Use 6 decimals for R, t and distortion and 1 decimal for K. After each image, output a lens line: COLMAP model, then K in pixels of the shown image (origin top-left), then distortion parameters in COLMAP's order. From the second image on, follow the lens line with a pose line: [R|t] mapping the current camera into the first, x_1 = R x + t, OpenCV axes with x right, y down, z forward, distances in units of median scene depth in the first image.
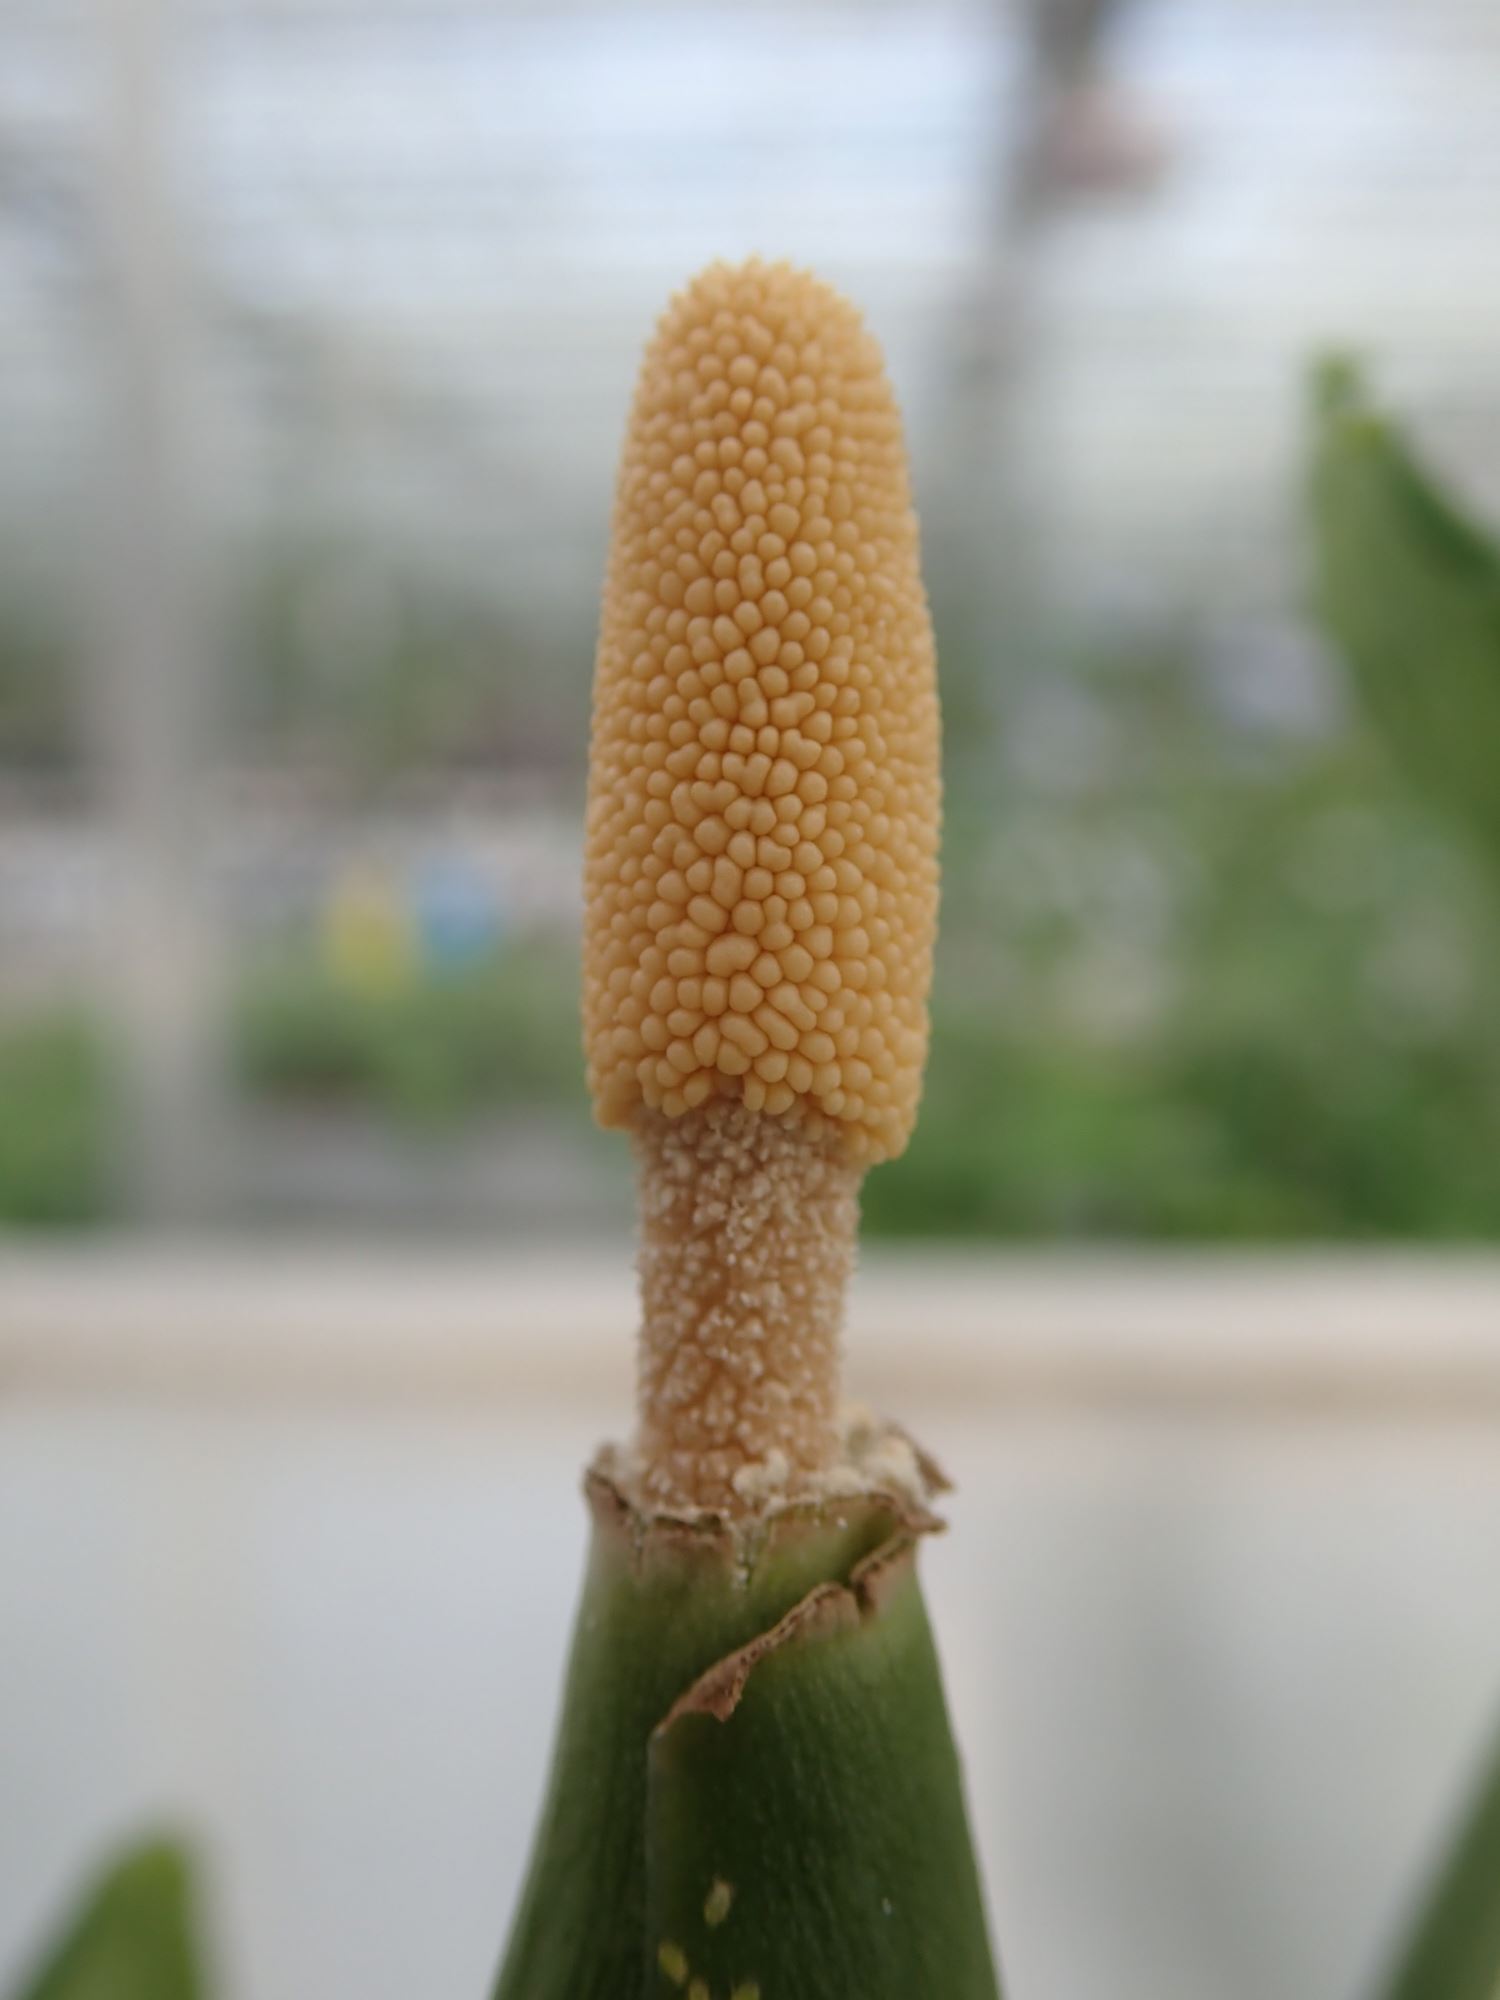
lens RADIAL K [[1729.1, 0, 750.0], [0, 1729.1, 1000.0], [0, 0, 1]] dist [-0.008062, 0.004542]
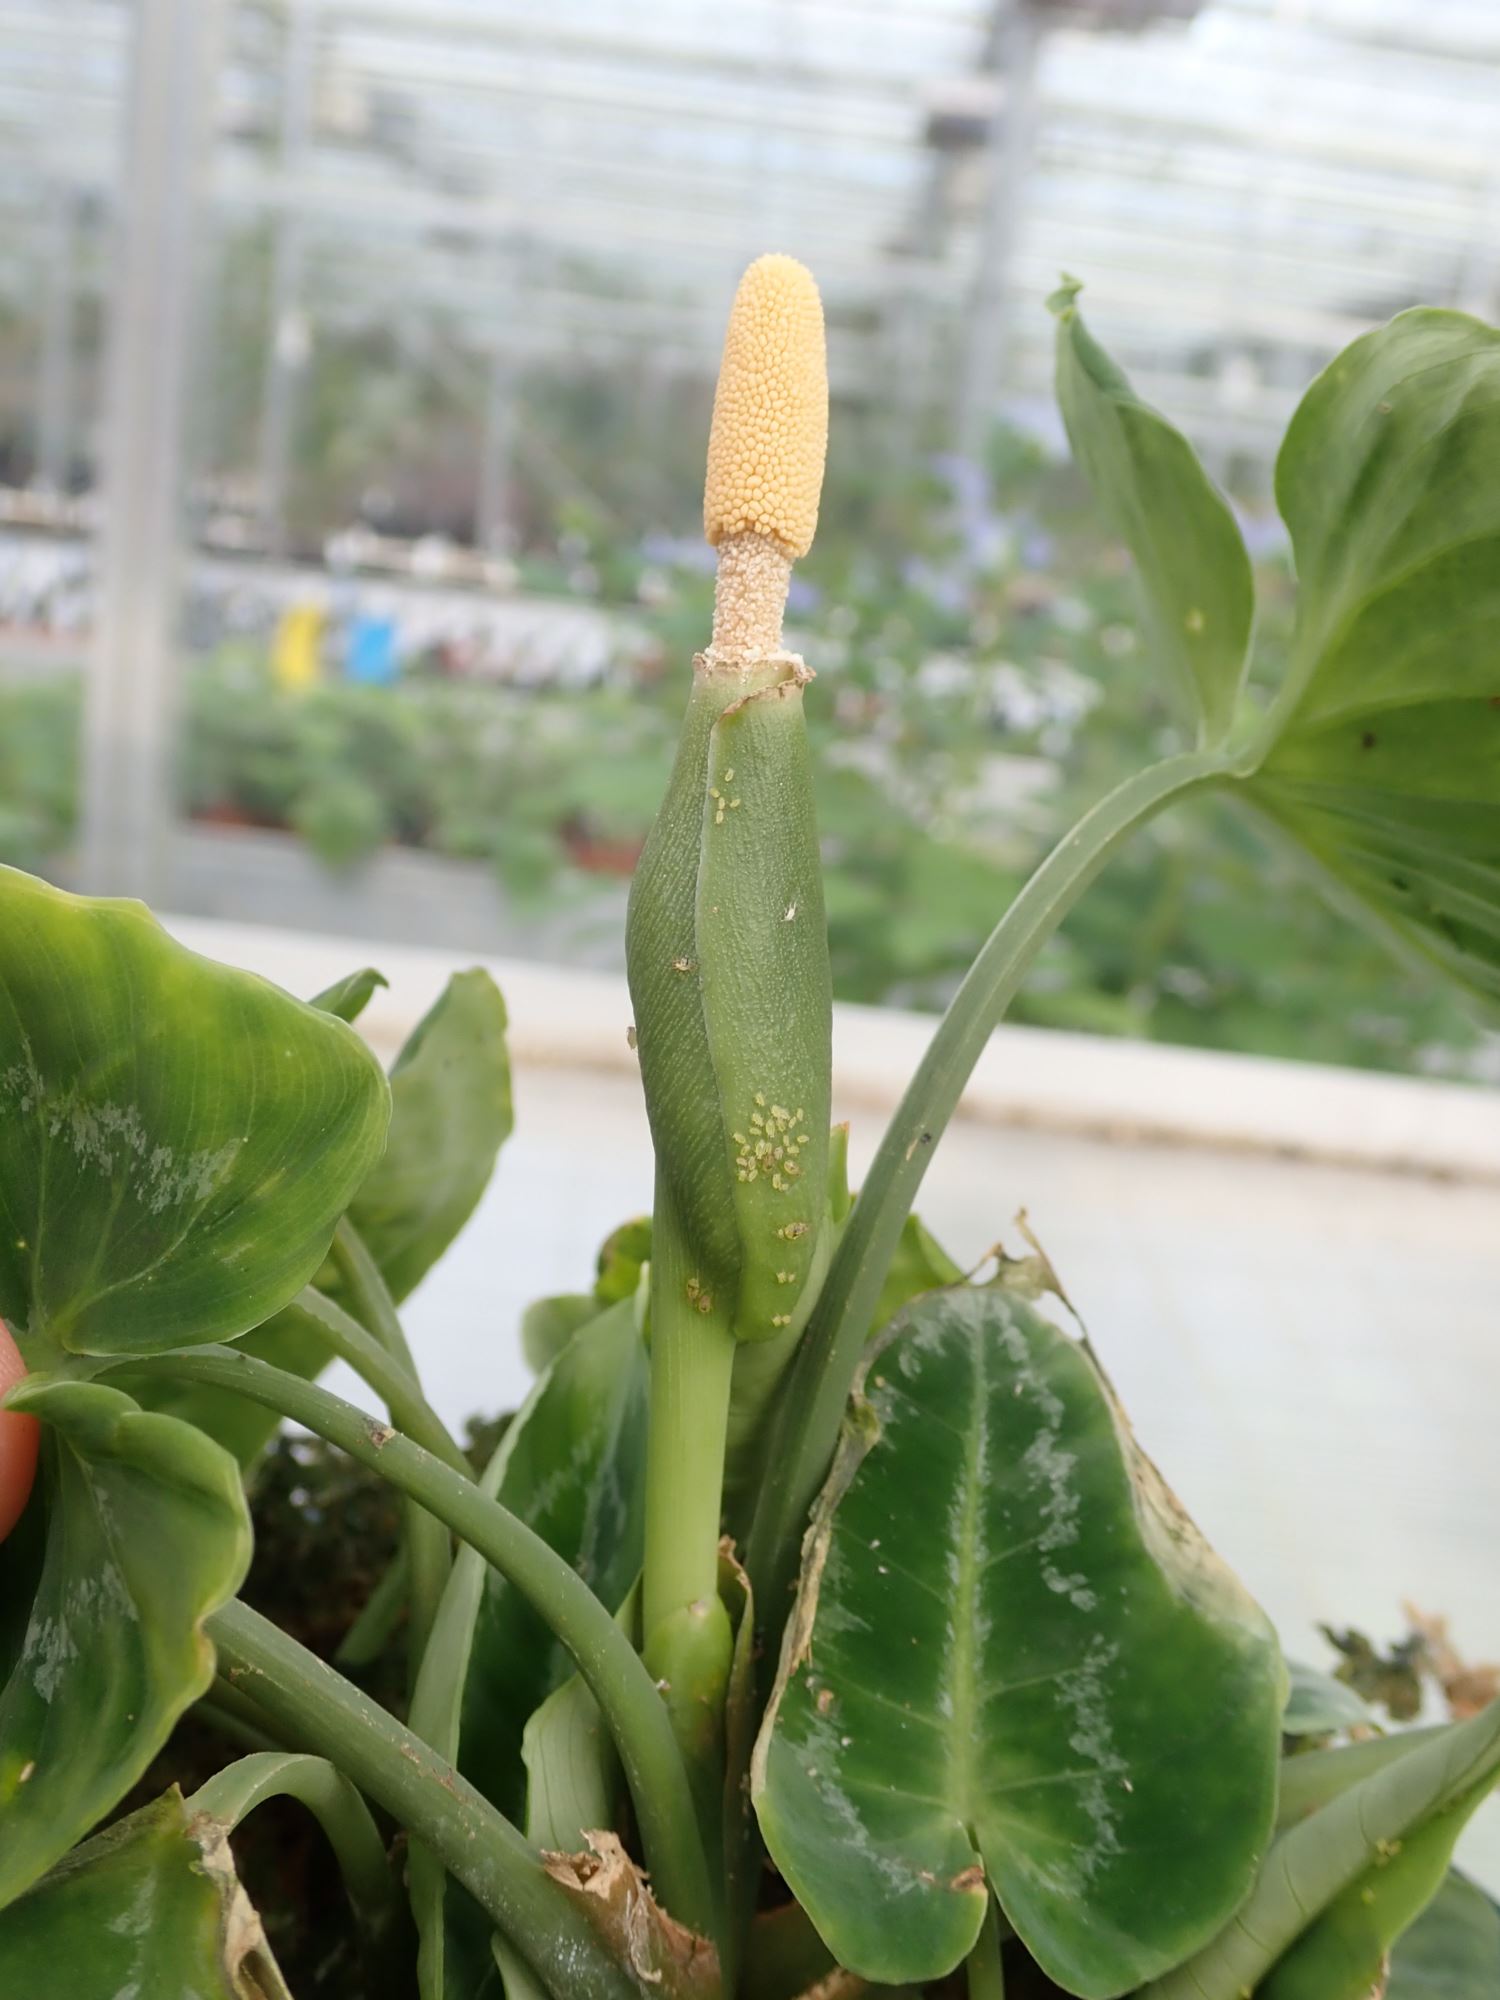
lens RADIAL K [[1729.1, 0, 750.0], [0, 1729.1, 1000.0], [0, 0, 1]] dist [-0.008062, 0.004542]
pose [[0.996972, 0.076718, -0.012686, 0.096997], [-0.074100, 0.986779, 0.144142, 0.467809], [0.023577, -0.142766, 0.989476, -2.355209]]
